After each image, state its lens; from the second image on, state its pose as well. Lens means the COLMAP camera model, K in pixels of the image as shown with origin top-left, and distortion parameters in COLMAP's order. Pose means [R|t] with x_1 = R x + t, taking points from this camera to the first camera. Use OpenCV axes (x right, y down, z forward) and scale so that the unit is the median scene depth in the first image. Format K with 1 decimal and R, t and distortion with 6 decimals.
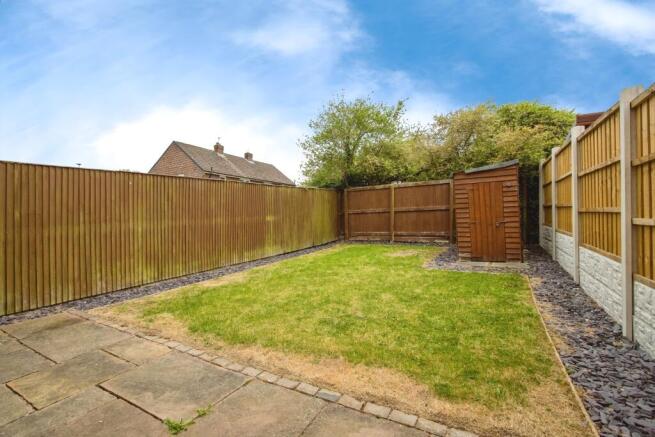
lens RADIAL K [[304.5, 0, 327.2], [0, 304.5, 215.3], [0, 0, 1]] dist [0.000757, -0.000032]
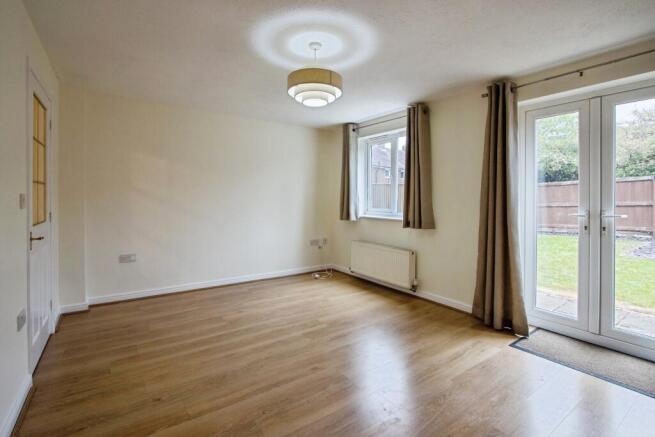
lens RADIAL K [[304.5, 0, 334.5], [0, 304.5, 200.5], [0, 0, 1]] dist [0.000757, -0.000032]
pose [[0.905566, 0.006341, -0.424157, -0.126300], [-0.008190, 0.999963, -0.002537, -0.023656], [0.424126, 0.005771, 0.905585, -0.361709]]
